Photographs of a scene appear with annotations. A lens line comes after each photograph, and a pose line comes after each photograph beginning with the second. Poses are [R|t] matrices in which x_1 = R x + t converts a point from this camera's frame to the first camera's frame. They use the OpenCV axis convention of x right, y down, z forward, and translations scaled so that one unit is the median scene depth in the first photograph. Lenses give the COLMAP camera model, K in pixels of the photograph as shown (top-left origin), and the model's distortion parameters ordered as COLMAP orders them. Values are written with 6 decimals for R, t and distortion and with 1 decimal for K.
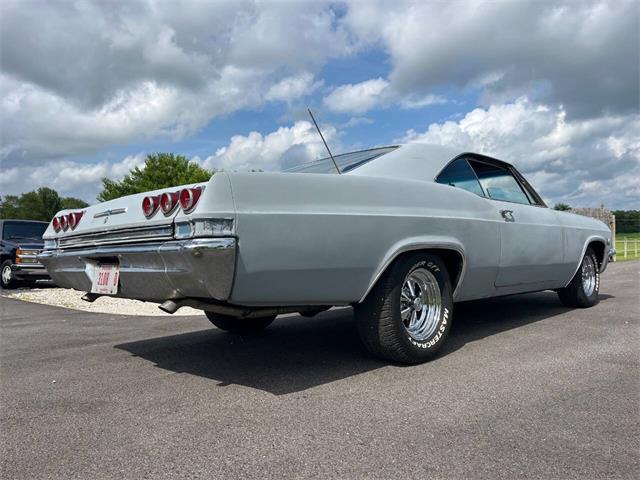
lens RADIAL K [[486.3, 0, 329.3], [0, 486.3, 231.4], [0, 0, 1]] dist [0.083940, -0.116799]
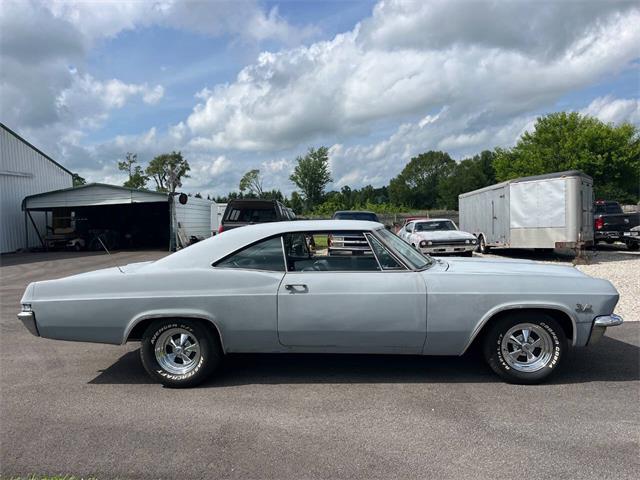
lens RADIAL K [[486.3, 0, 325.7], [0, 486.3, 243.5], [0, 0, 1]] dist [0.083940, -0.116799]
pose [[0.634455, 0.047328, -0.771510, 1.544335], [0.047775, 0.993814, 0.100253, -0.300179], [0.771482, -0.100465, 0.628269, 0.412132]]
